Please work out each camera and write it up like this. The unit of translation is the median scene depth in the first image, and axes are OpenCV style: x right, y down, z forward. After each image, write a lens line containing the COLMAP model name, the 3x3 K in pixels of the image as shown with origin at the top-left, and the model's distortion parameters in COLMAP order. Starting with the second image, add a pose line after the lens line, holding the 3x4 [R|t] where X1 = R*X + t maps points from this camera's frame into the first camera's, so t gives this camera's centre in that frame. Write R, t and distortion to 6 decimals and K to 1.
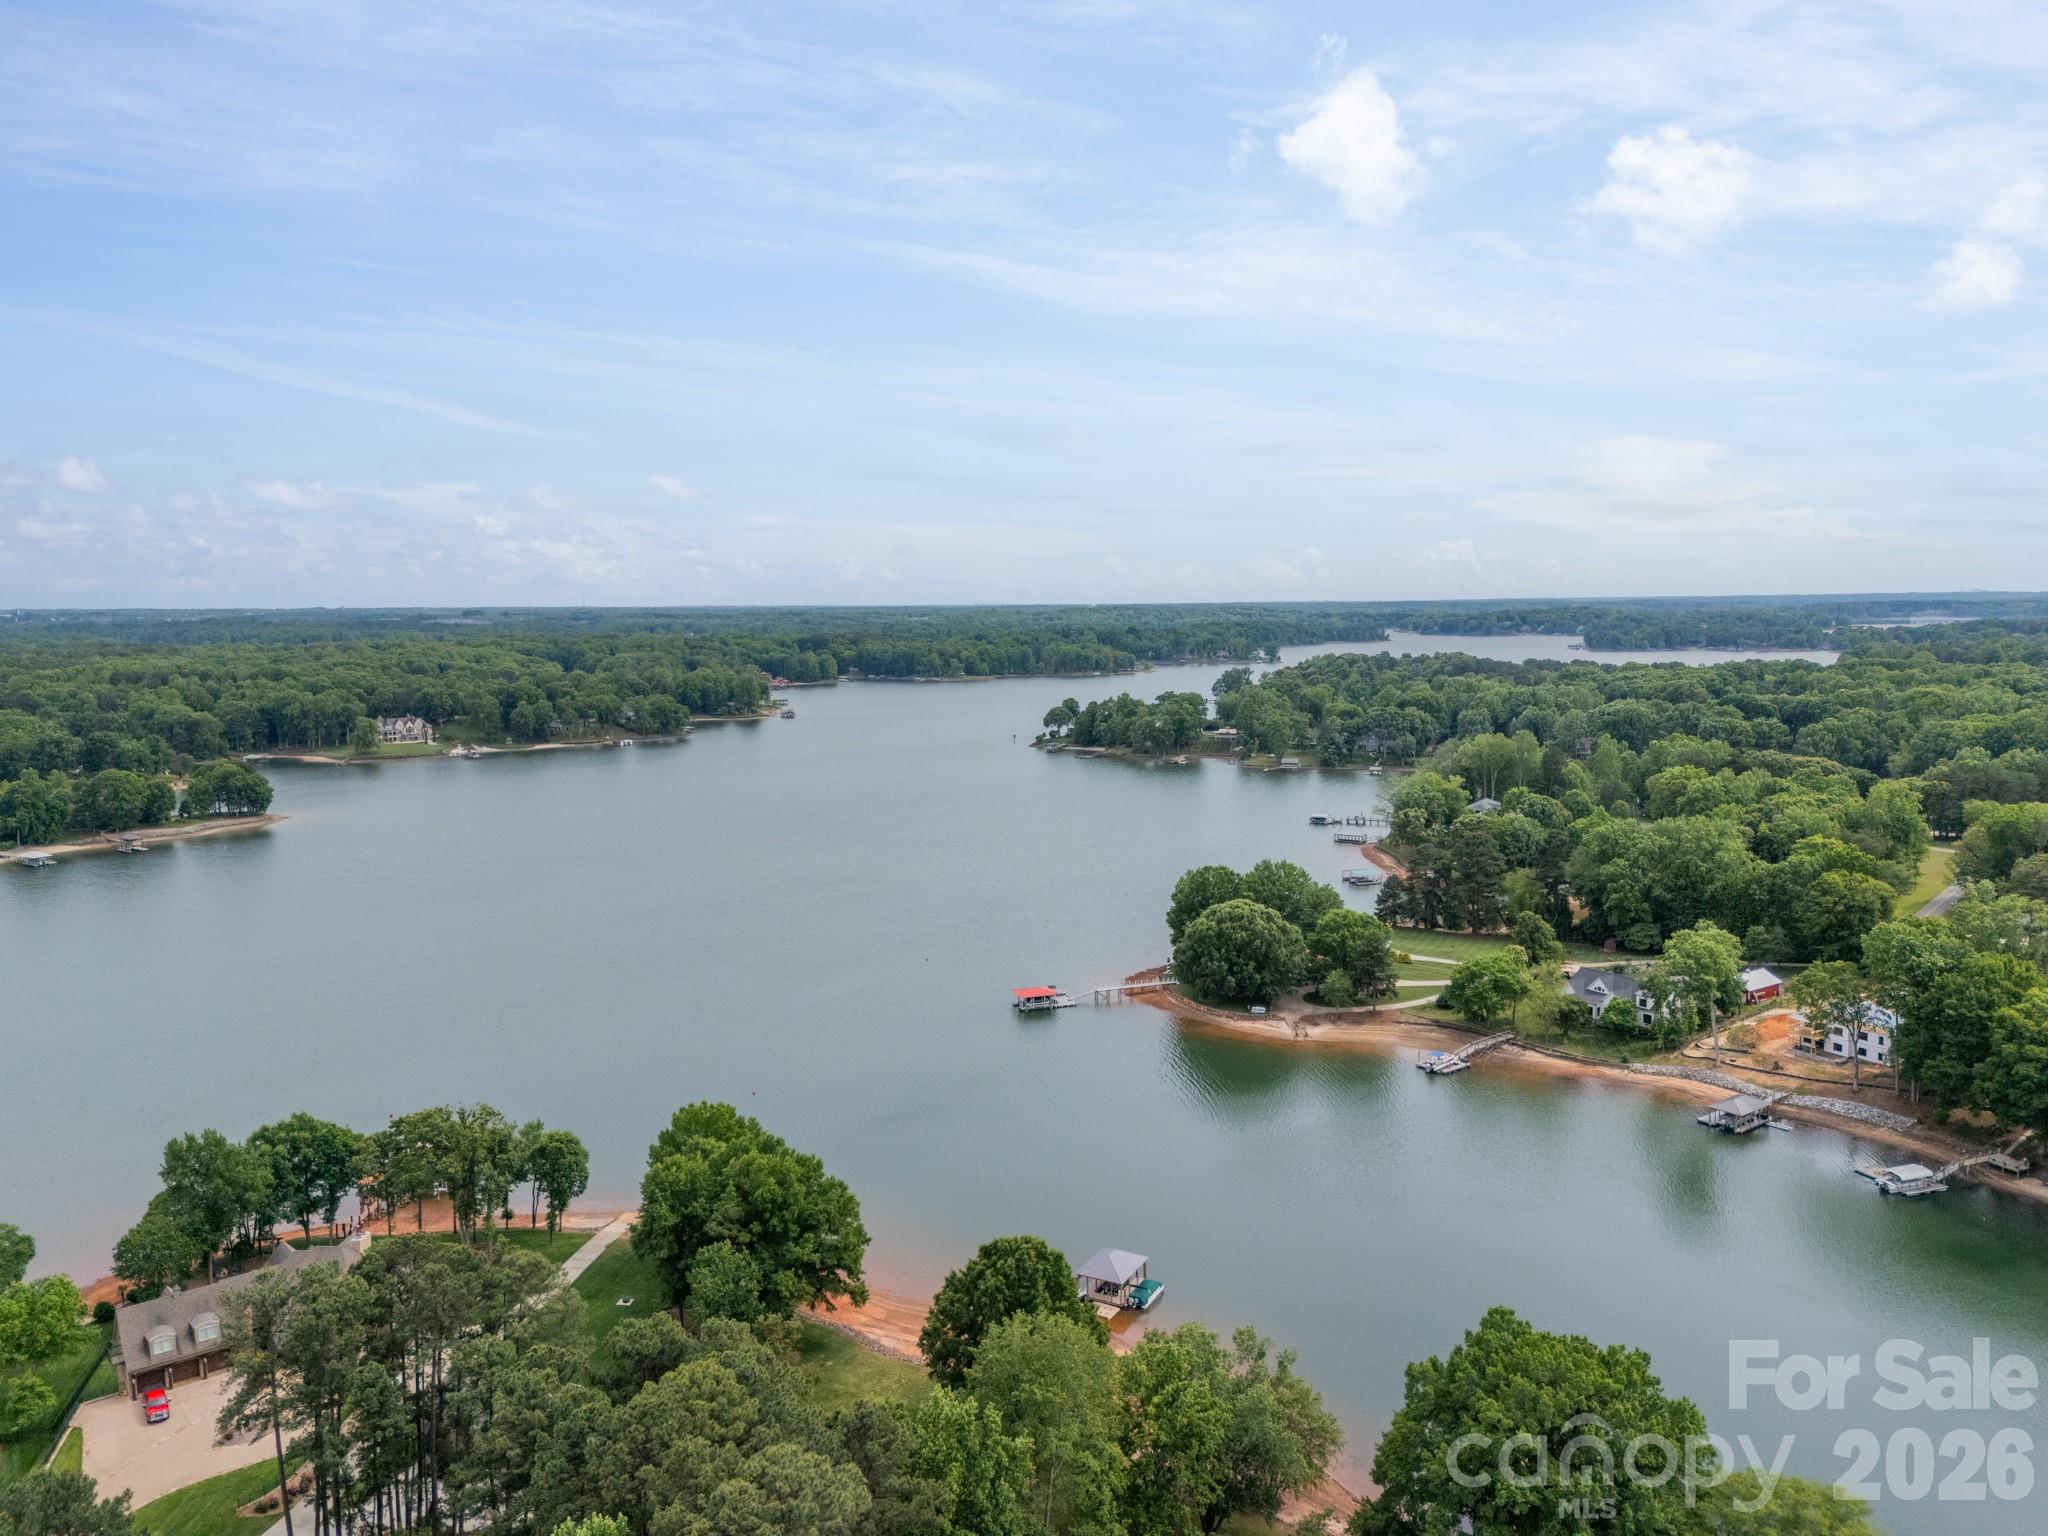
lens RADIAL K [[1487.1, 0, 1024.0], [0, 1487.1, 768.0], [0, 0, 1]] dist [0.083591, -0.086613]
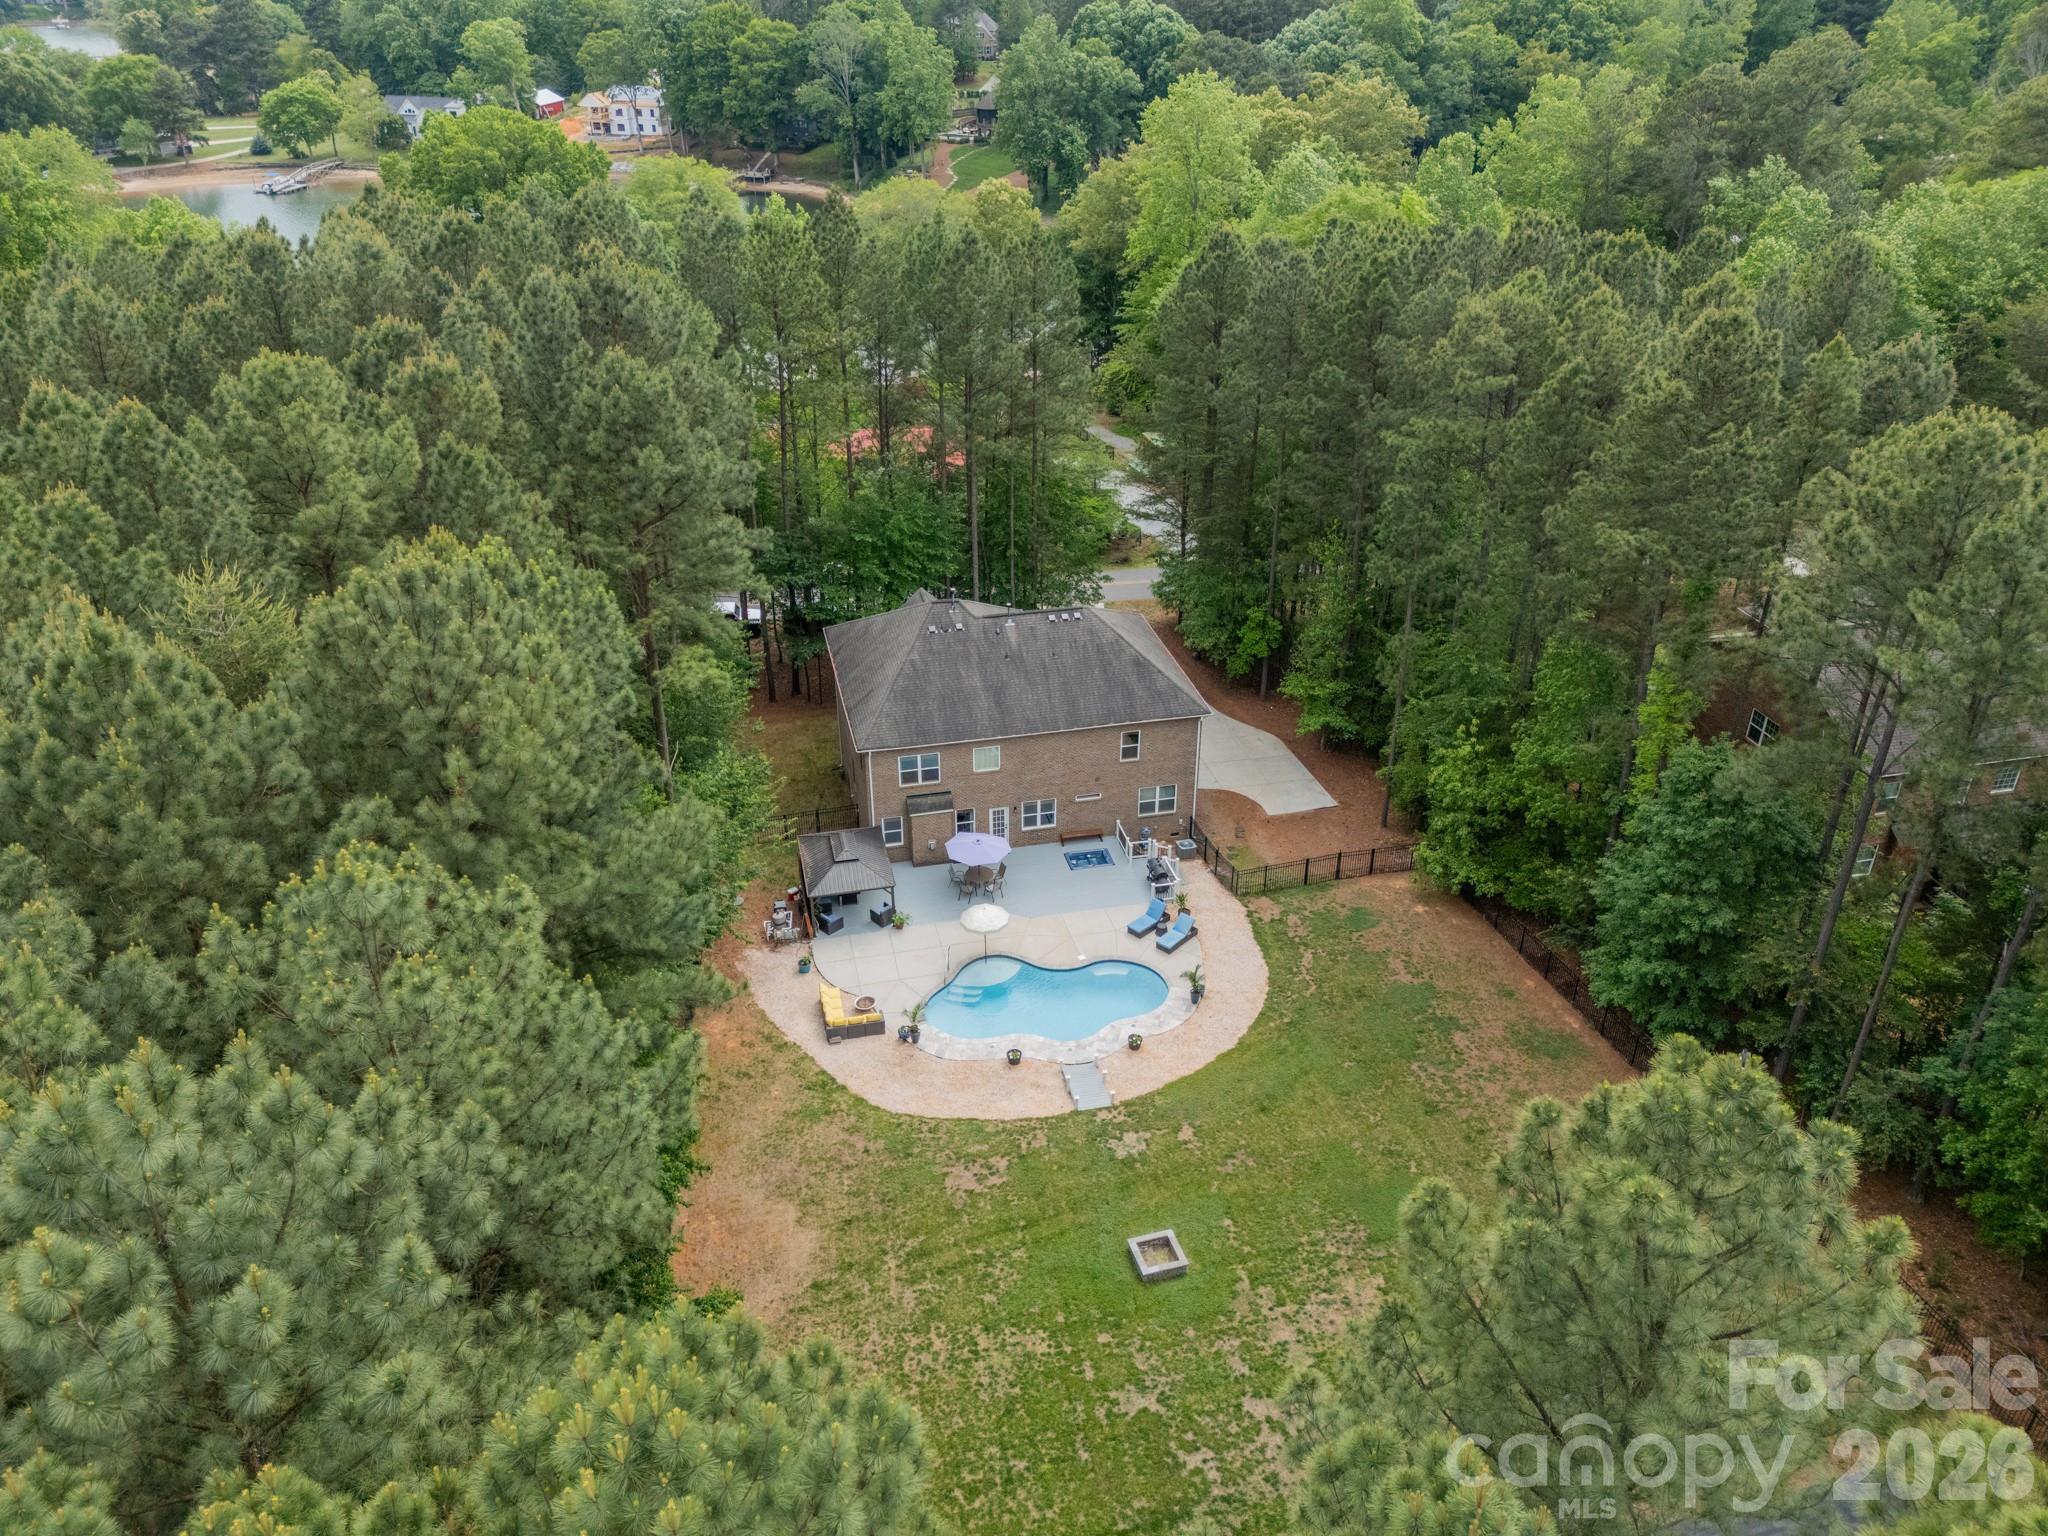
lens RADIAL K [[1487.1, 0, 1024.0], [0, 1487.1, 768.0], [0, 0, 1]] dist [0.083591, -0.086613]
pose [[0.711317, -0.338963, 0.615737, -0.042260], [0.065570, 0.904212, 0.422021, 0.054057], [-0.699806, -0.259817, 0.665407, -0.040386]]
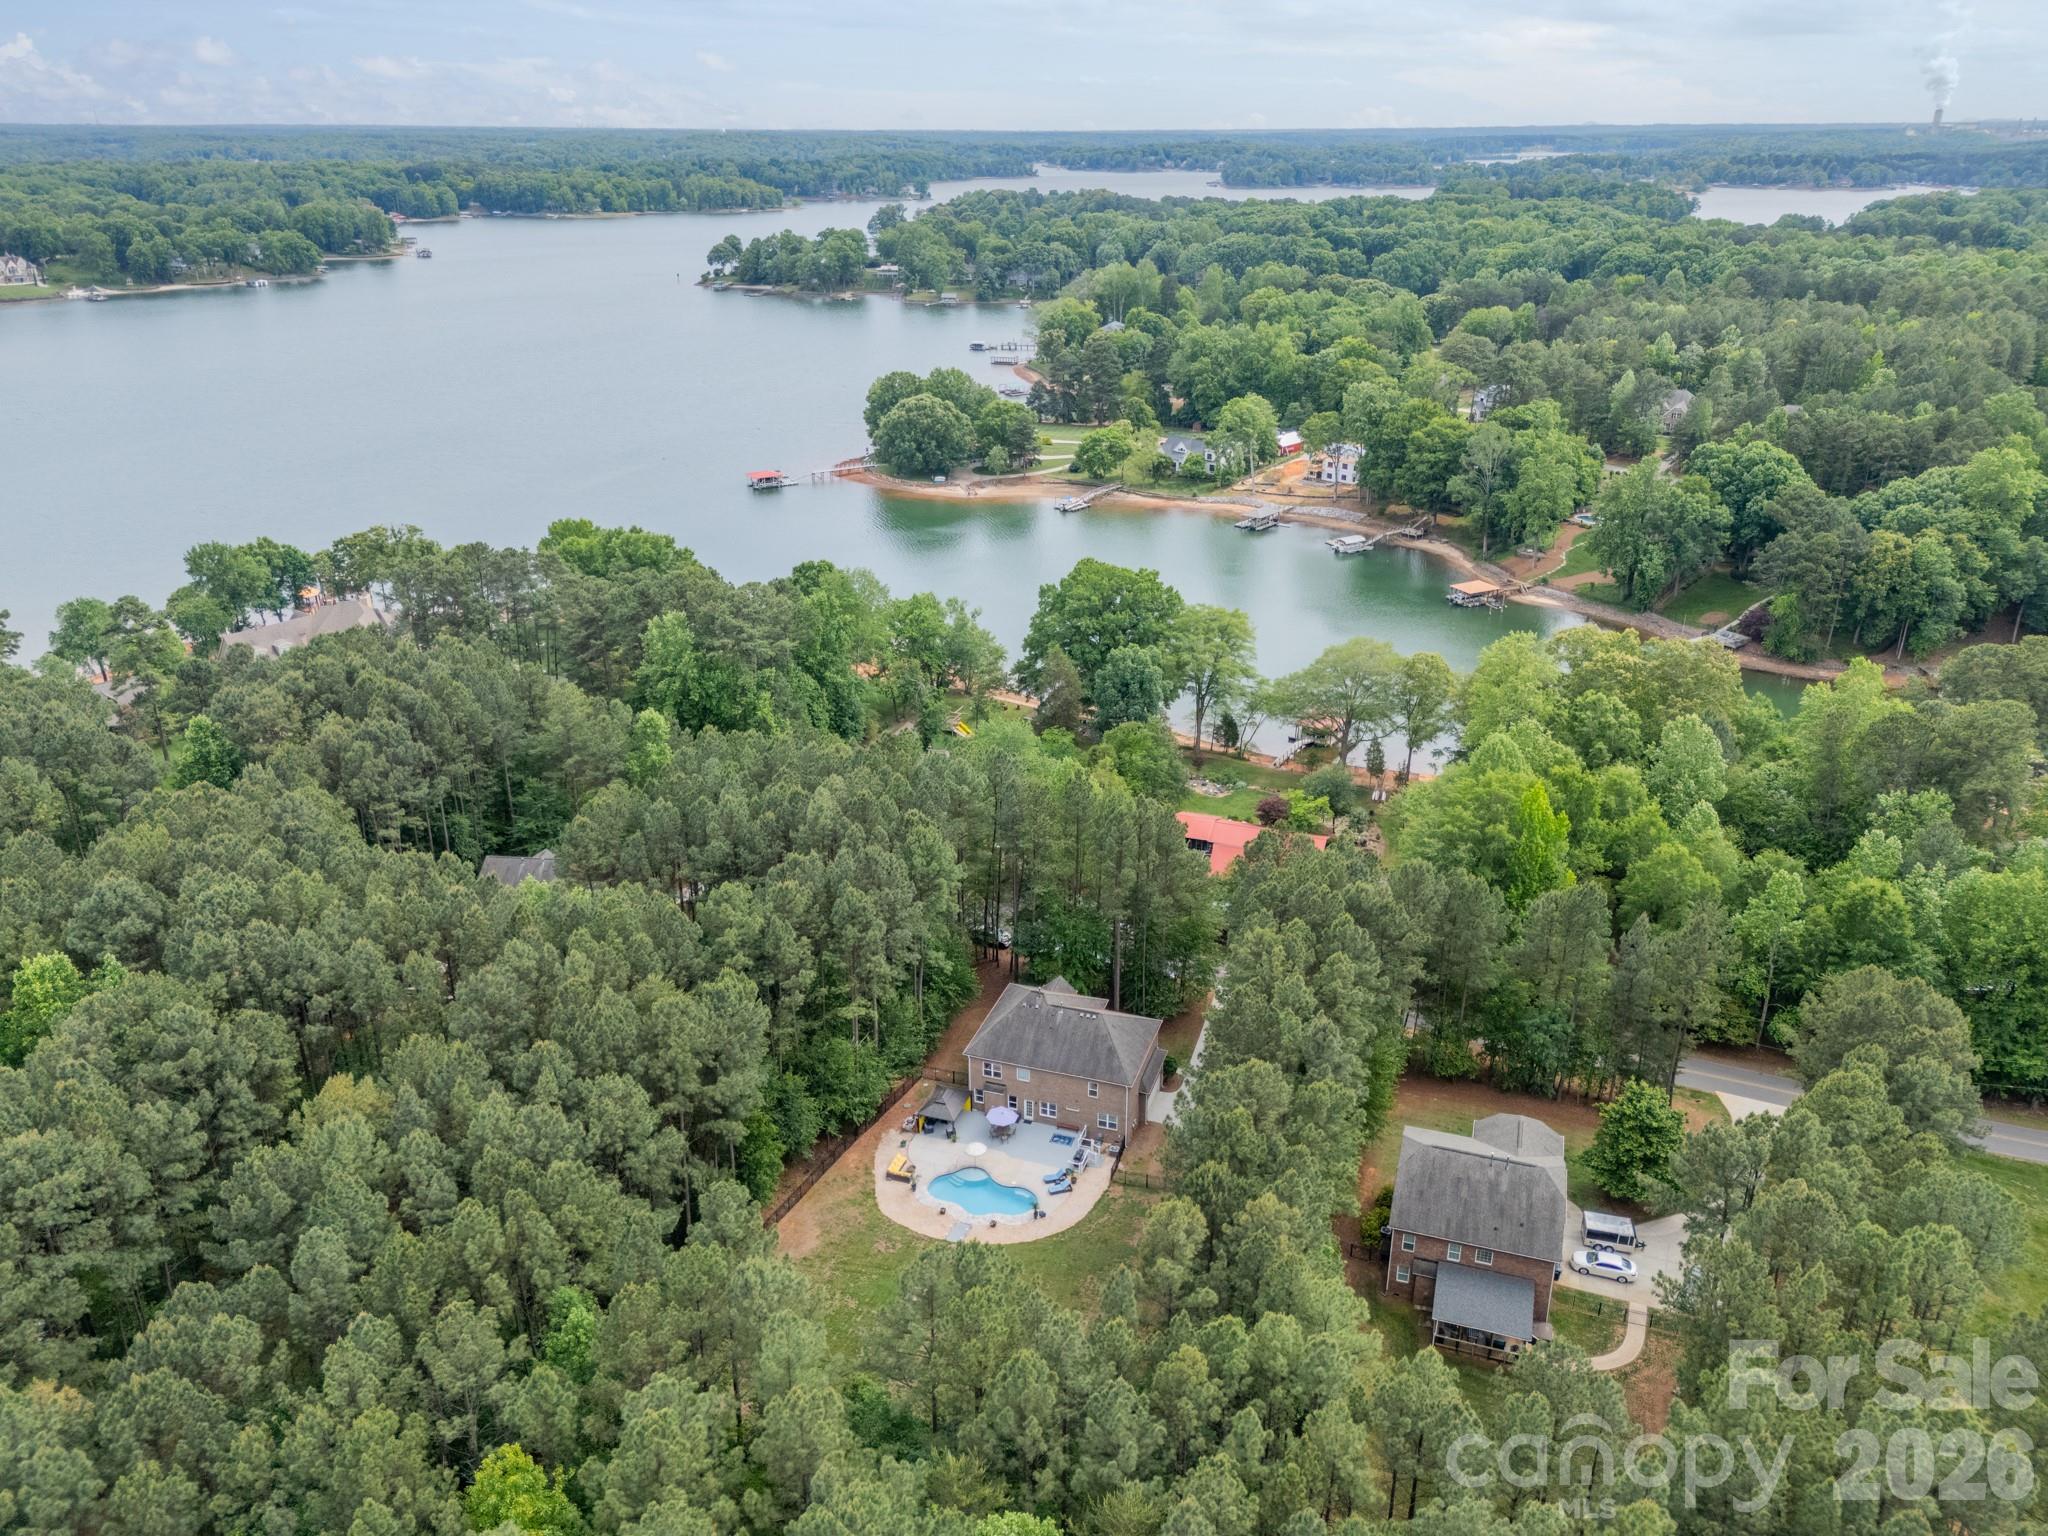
lens RADIAL K [[1487.1, 0, 1024.0], [0, 1487.1, 768.0], [0, 0, 1]] dist [0.083591, -0.086613]
pose [[0.973655, -0.080802, 0.213229, -0.027913], [0.016427, 0.957537, 0.287843, 0.011102], [-0.227432, -0.276757, 0.933638, -0.122872]]
